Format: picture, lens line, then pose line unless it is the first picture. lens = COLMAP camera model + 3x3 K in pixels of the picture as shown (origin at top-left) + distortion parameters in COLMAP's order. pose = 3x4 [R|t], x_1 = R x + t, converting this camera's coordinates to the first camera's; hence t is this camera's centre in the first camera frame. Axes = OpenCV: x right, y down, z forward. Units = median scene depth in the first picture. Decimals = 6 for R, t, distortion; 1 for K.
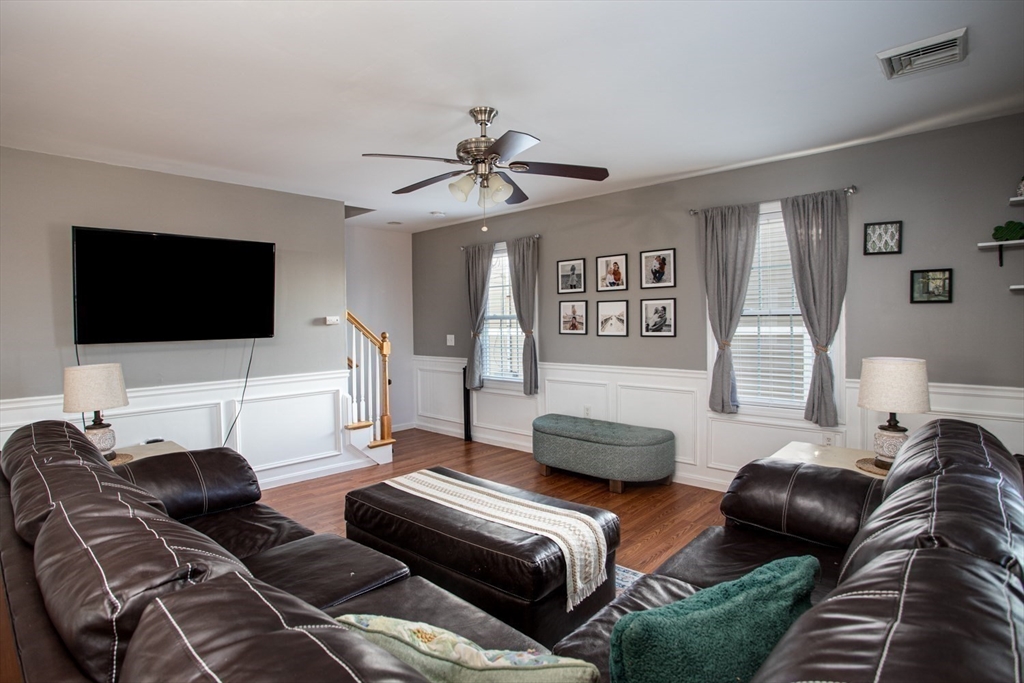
lens RADIAL K [[547.4, 0, 512.8], [0, 547.4, 326.2], [0, 0, 1]] dist [-0.049870, 0.000542]
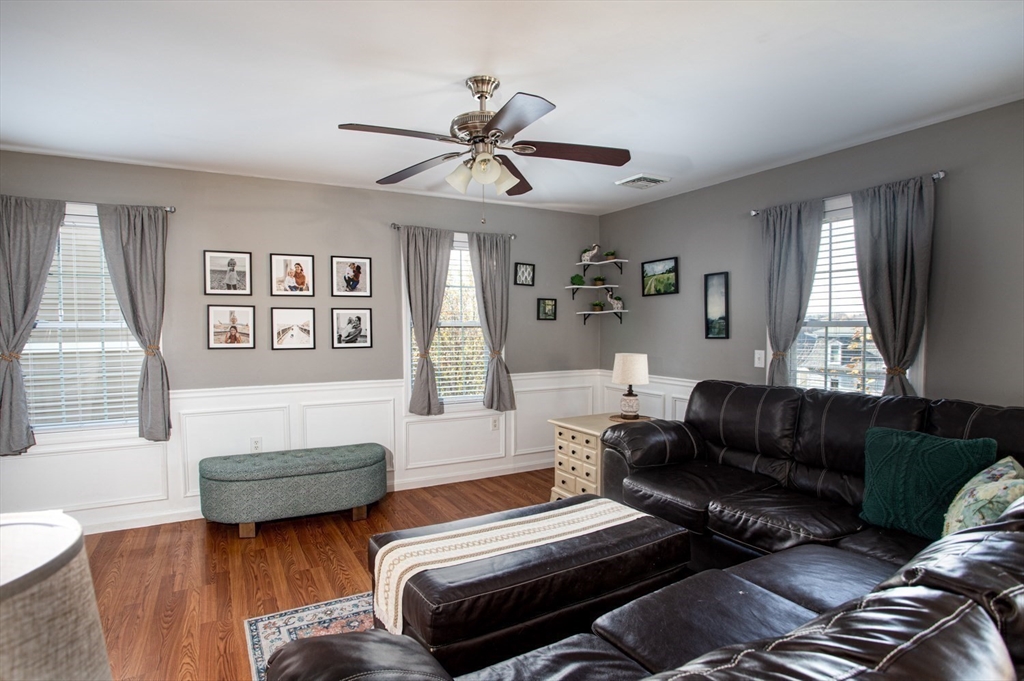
lens RADIAL K [[521.9, 0, 477.6], [0, 521.9, 347.2], [0, 0, 1]] dist [-0.056686, 0.000075]
pose [[0.342764, -0.022483, 0.939152, -0.503173], [0.010126, 0.999744, 0.020238, 0.001508], [-0.939367, 0.002574, 0.342904, 0.474831]]
